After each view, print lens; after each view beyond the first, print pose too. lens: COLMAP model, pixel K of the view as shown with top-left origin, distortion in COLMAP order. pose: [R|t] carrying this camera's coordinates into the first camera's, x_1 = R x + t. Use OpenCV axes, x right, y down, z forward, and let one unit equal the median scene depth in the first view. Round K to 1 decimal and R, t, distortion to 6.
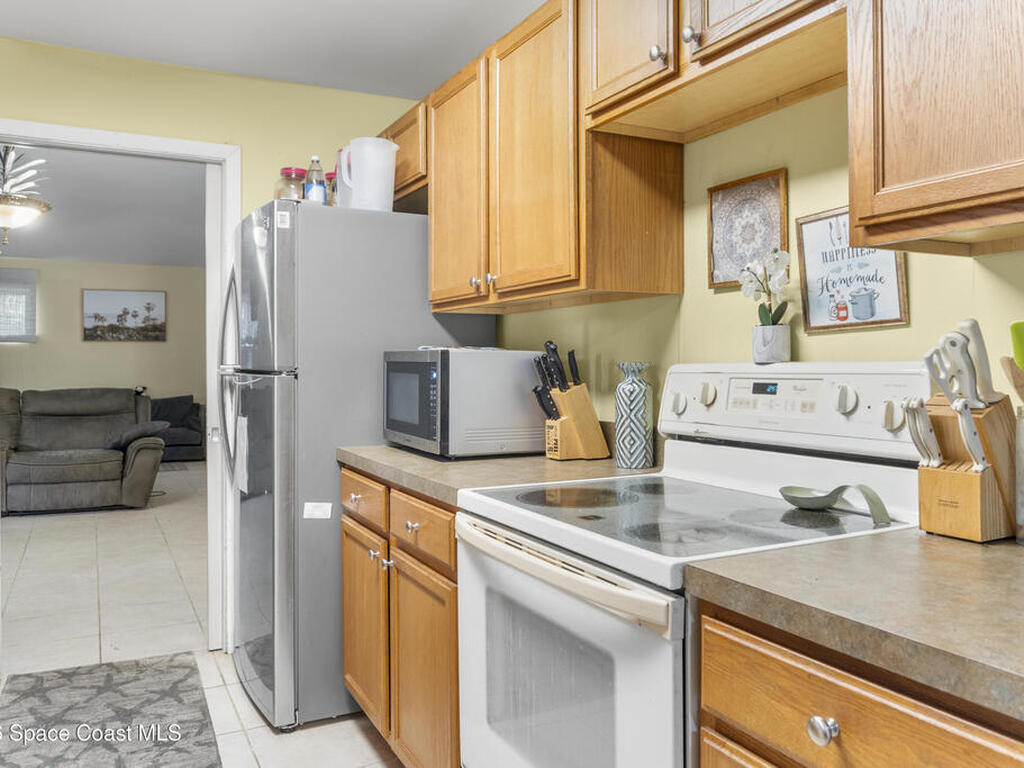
lens RADIAL K [[791.7, 0, 508.5], [0, 791.7, 363.9], [0, 0, 1]] dist [-0.013866, -0.007019]
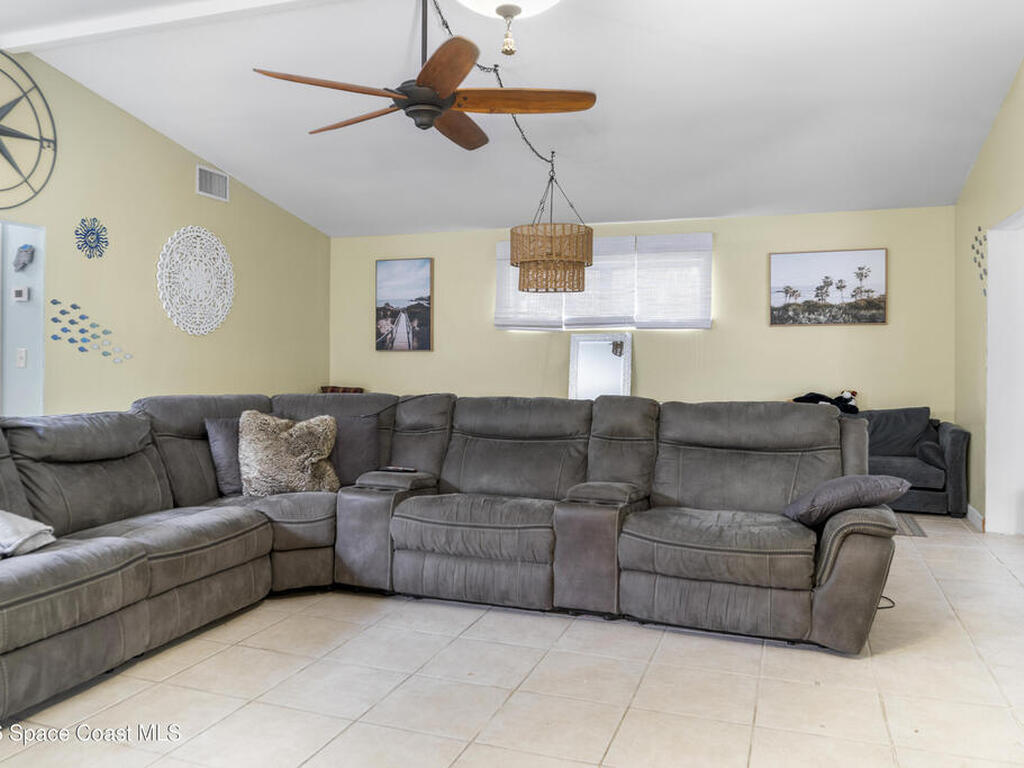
lens RADIAL K [[791.7, 0, 508.5], [0, 791.7, 363.9], [0, 0, 1]] dist [-0.013866, -0.007019]
pose [[0.667627, 0.010905, -0.744416, -0.165024], [-0.002112, 0.999916, 0.012754, -0.002696], [0.744493, -0.006942, 0.667594, 0.348039]]
